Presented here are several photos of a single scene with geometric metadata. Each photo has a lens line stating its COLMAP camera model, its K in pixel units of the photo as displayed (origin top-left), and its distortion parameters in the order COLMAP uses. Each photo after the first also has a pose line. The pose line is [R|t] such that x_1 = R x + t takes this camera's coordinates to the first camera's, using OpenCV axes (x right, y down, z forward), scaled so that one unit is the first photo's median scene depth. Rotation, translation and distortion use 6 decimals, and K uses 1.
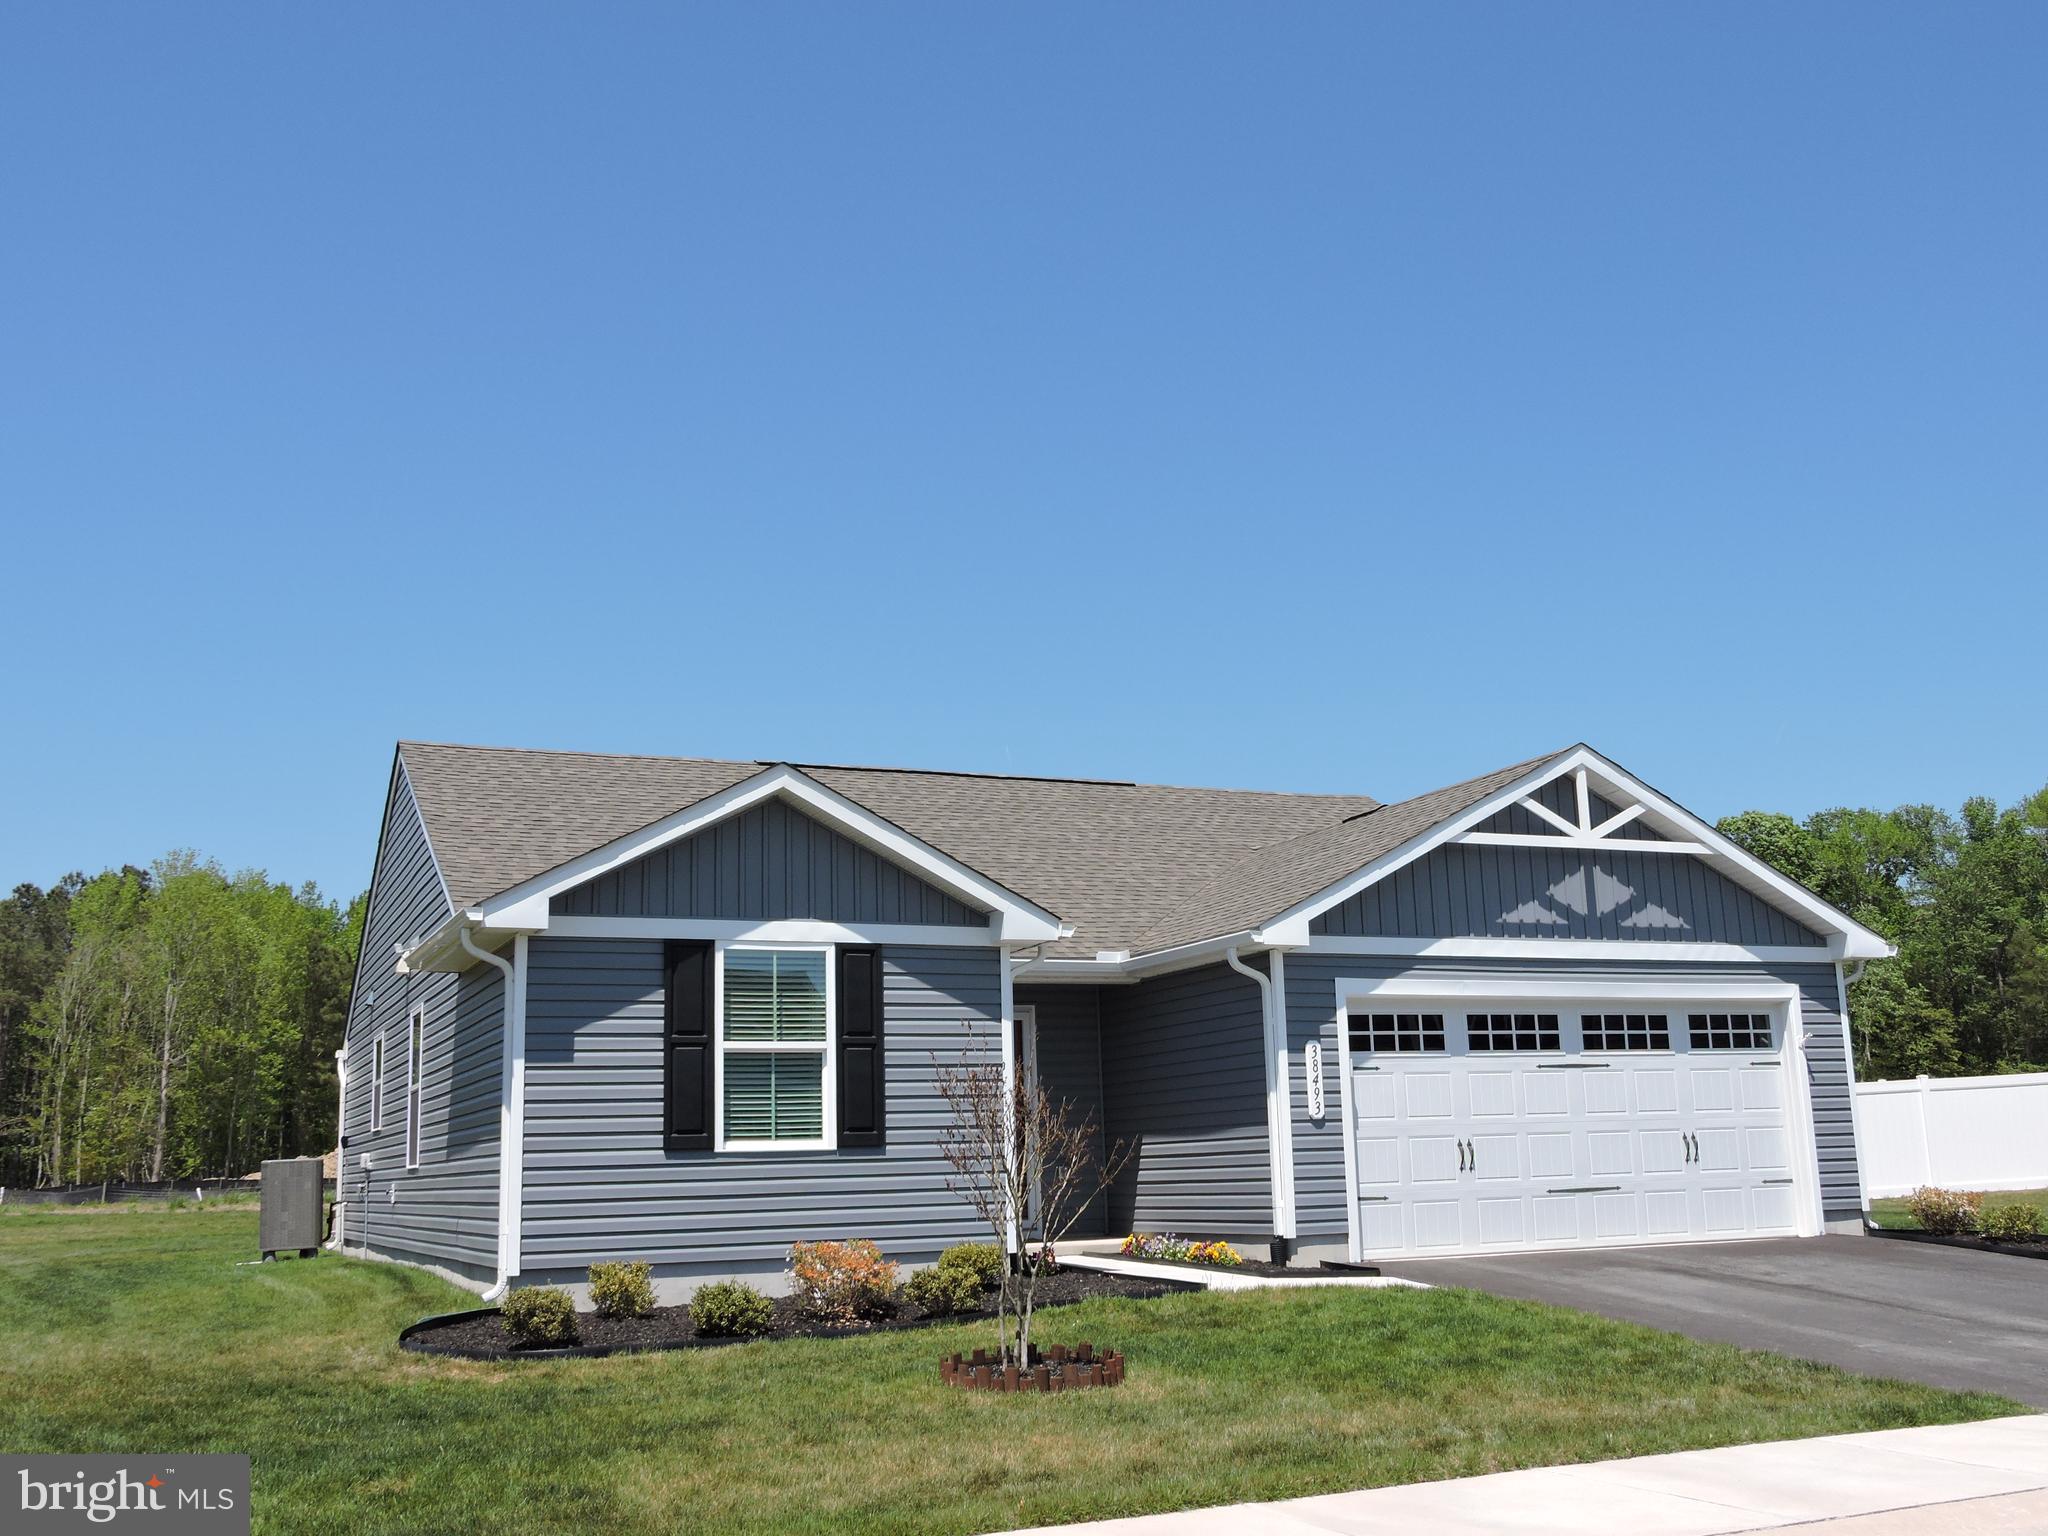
lens RADIAL K [[2004.4, 0, 1024.0], [0, 2004.4, 768.0], [0, 0, 1]] dist [0.002190, 0.010538]
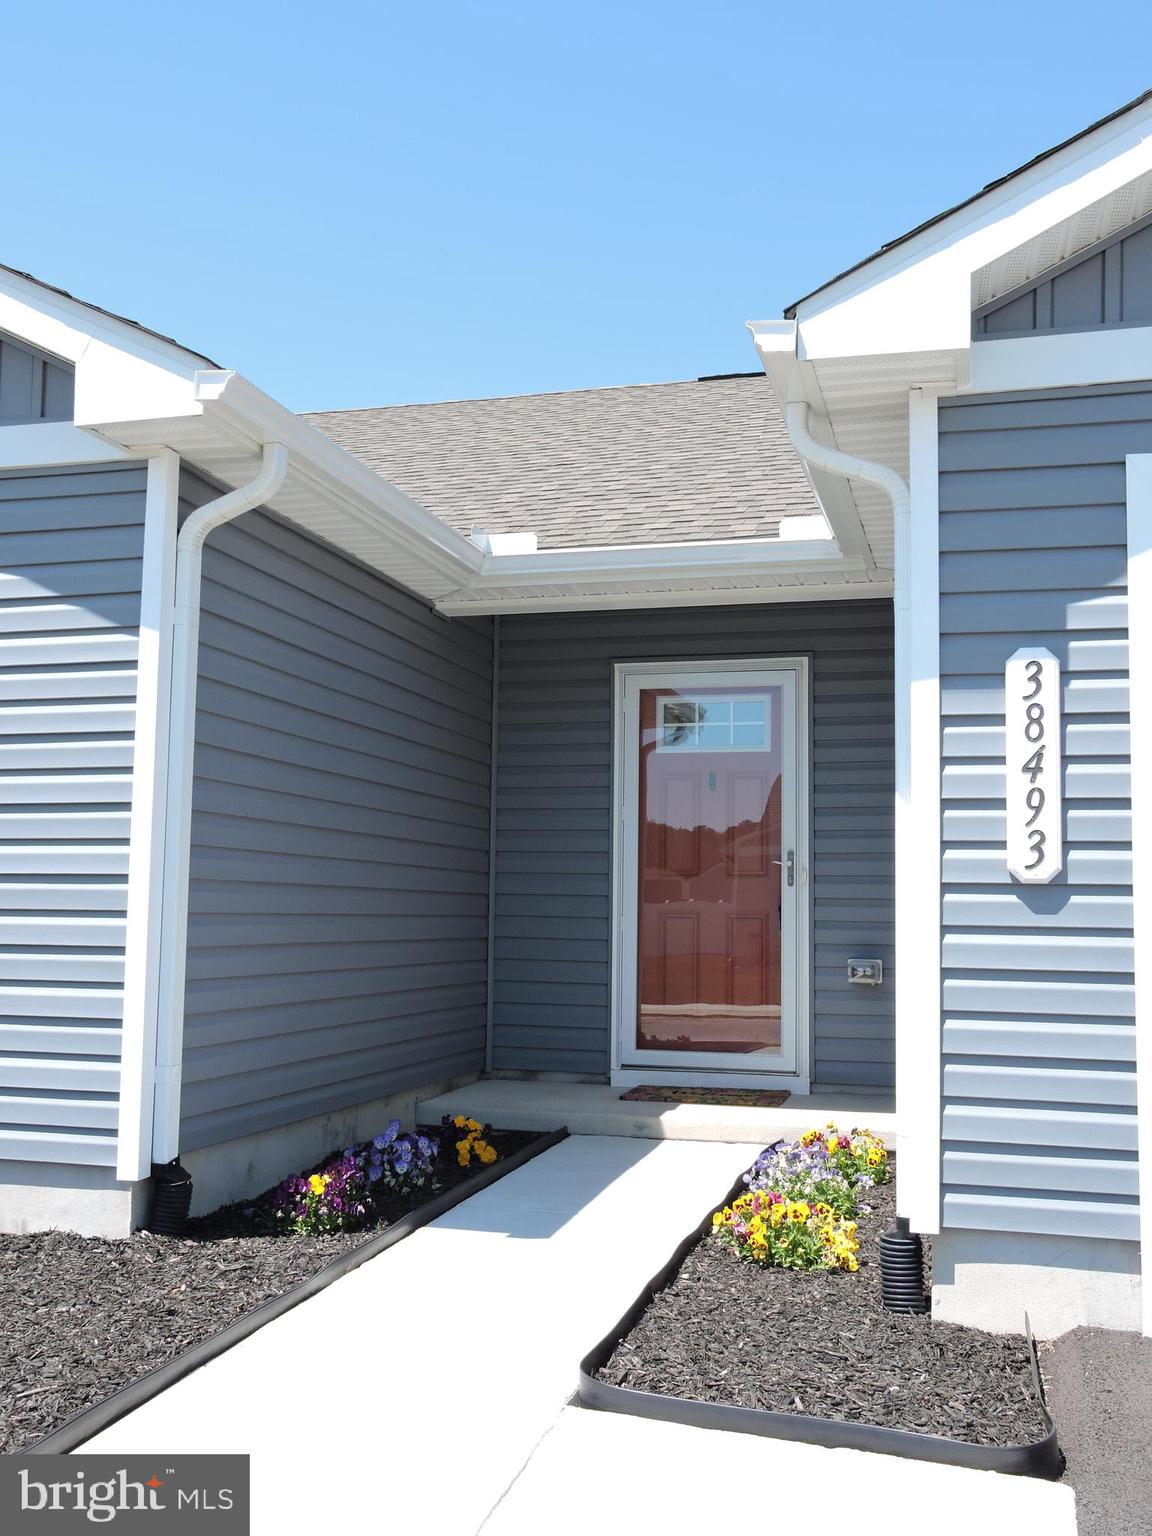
lens RADIAL K [[1503.3, 0, 576.0], [0, 1503.3, 768.0], [0, 0, 1]] dist [0.002190, 0.010538]
pose [[0.750583, -0.022978, -0.660377, 0.251931], [0.089708, 0.993686, 0.067387, 0.132917], [0.654659, -0.109821, 0.747905, 0.767855]]
